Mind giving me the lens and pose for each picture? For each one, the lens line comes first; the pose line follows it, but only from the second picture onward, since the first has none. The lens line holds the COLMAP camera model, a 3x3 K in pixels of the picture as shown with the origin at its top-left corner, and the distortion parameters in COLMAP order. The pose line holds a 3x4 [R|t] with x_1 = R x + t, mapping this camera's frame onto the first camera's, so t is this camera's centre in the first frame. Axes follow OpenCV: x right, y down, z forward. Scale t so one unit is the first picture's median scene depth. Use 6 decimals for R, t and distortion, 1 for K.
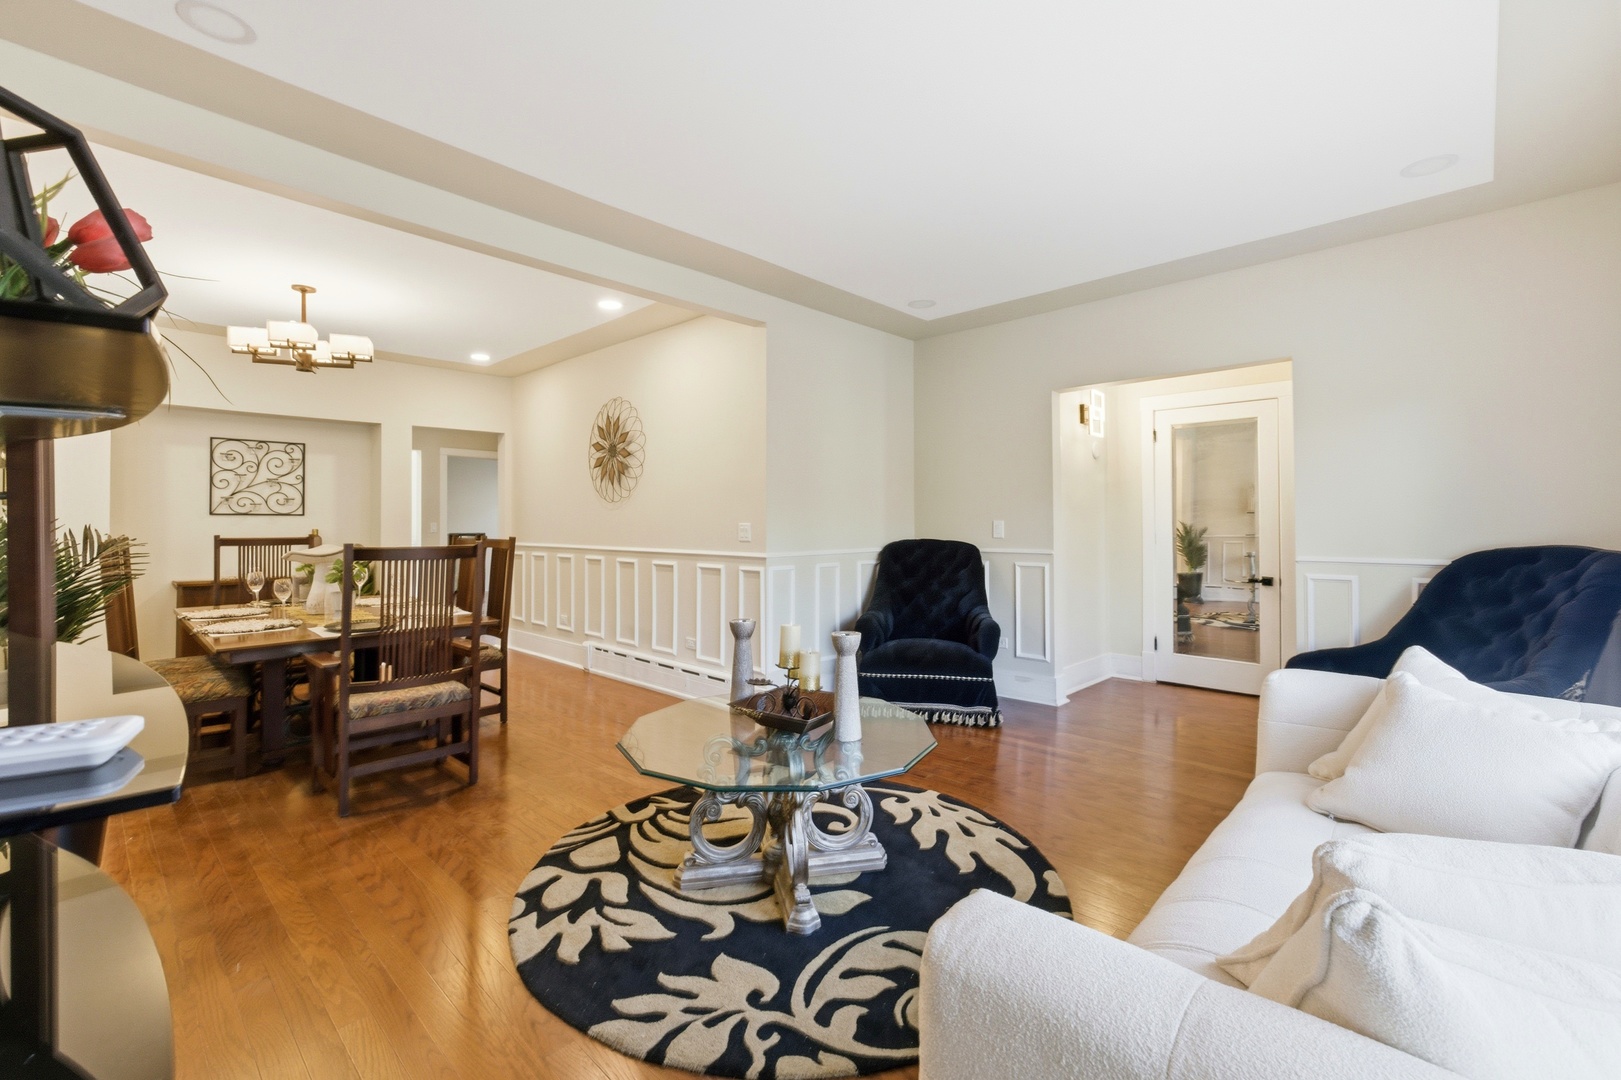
lens RADIAL K [[696.4, 0, 801.2], [0, 696.4, 516.7], [0, 0, 1]] dist [-0.003006, -0.000445]
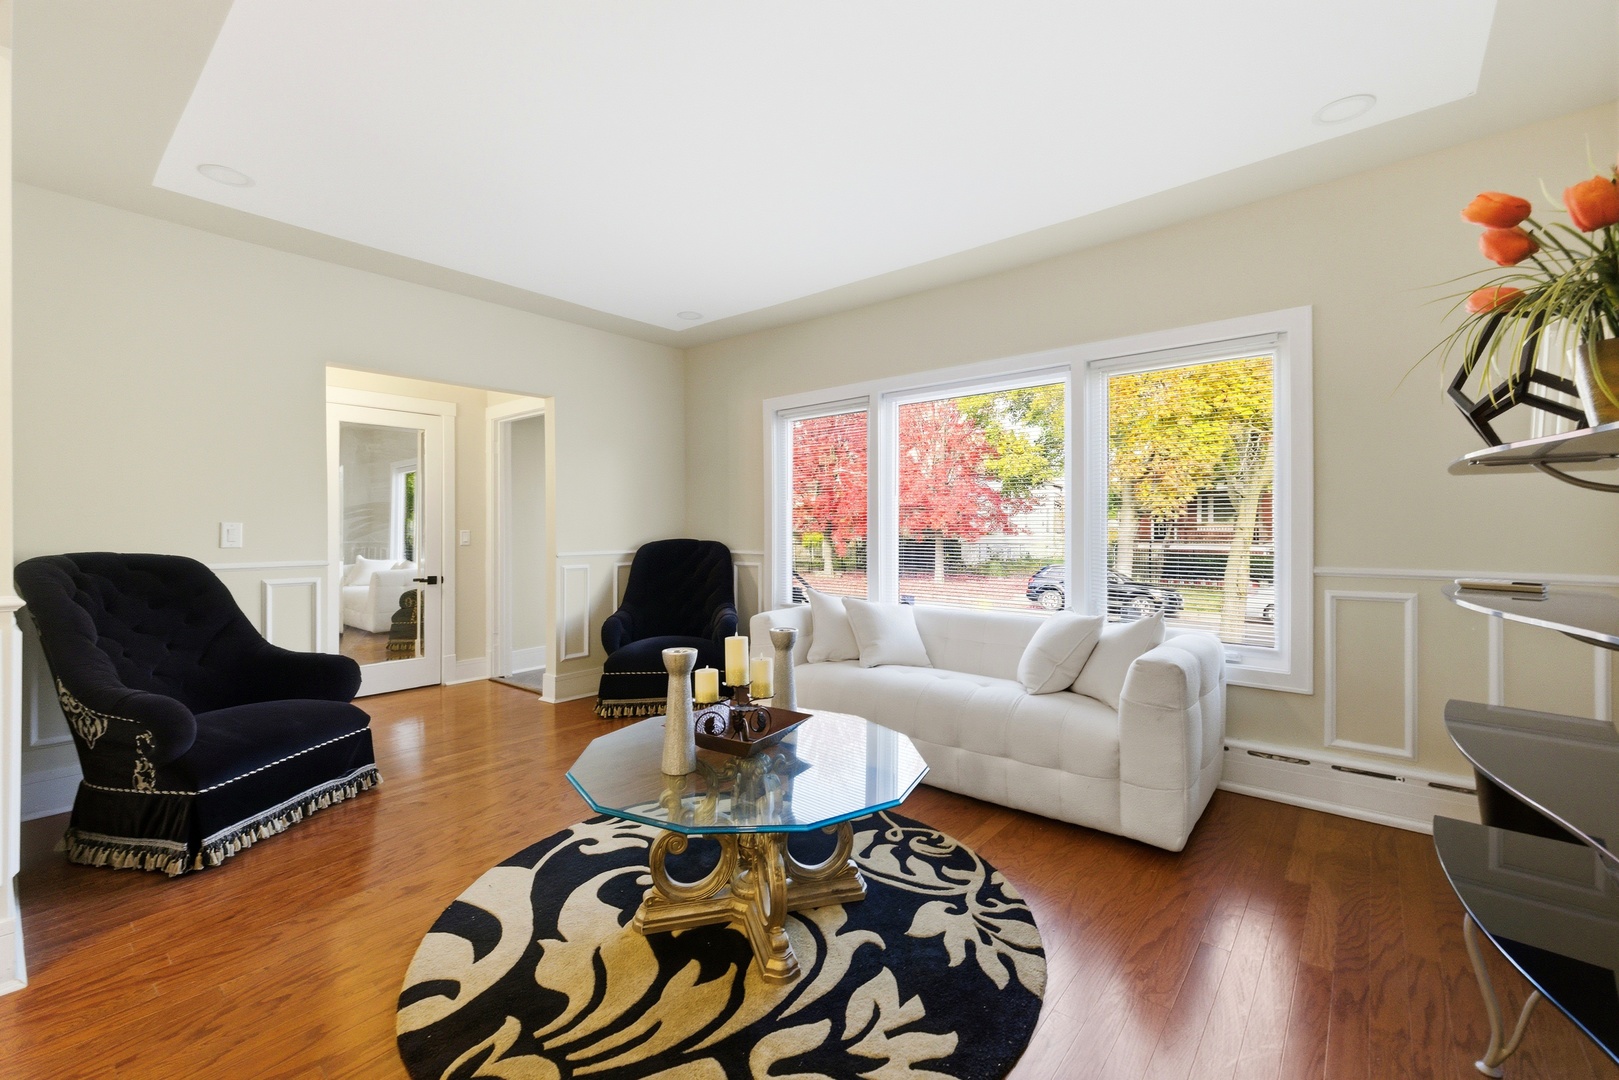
lens RADIAL K [[680.4, 0, 812.0], [0, 680.4, 531.8], [0, 0, 1]] dist [0.003195, 0.000188]
pose [[-0.084102, 0.000212, 0.996457, -0.830118], [-0.006876, 0.999976, -0.000793, 0.021511], [-0.996433, -0.006918, -0.084099, 0.912788]]
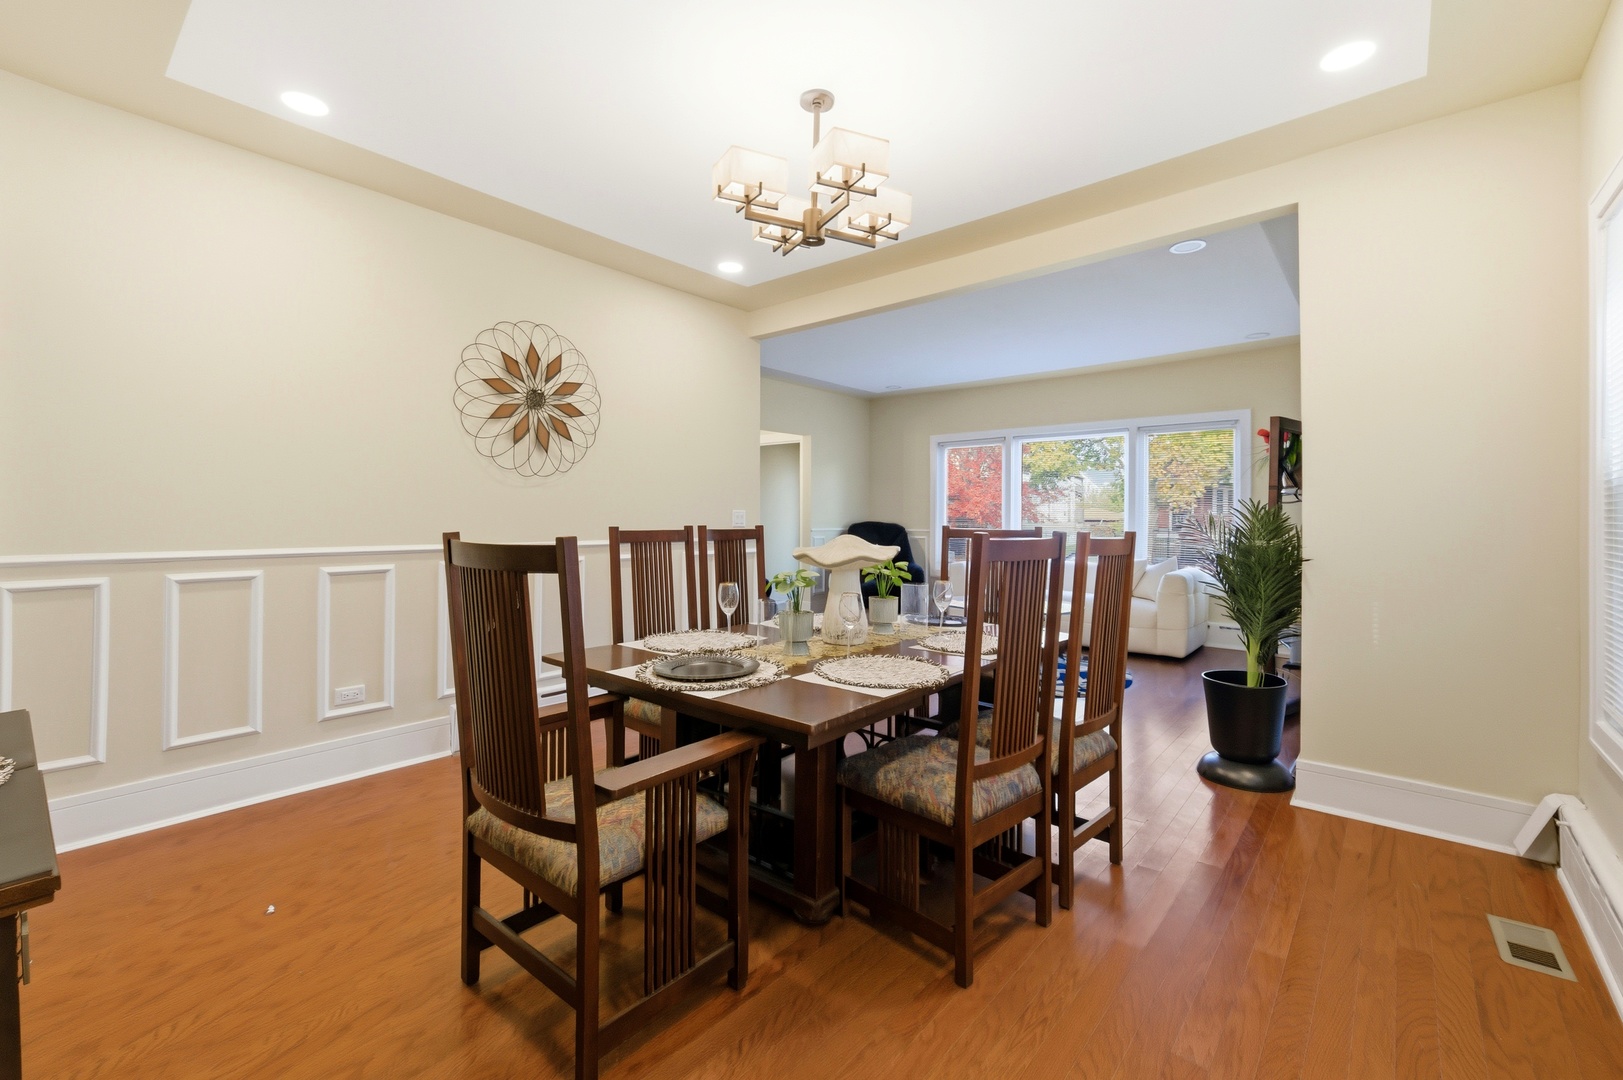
lens RADIAL K [[697.3, 0, 802.2], [0, 697.3, 516.6], [0, 0, 1]] dist [-0.003006, -0.000445]
pose [[-0.062531, 0.002974, 0.998039, -2.207334], [-0.016068, 0.999863, -0.003986, 0.043042], [-0.997914, -0.016286, -0.062475, 1.765186]]
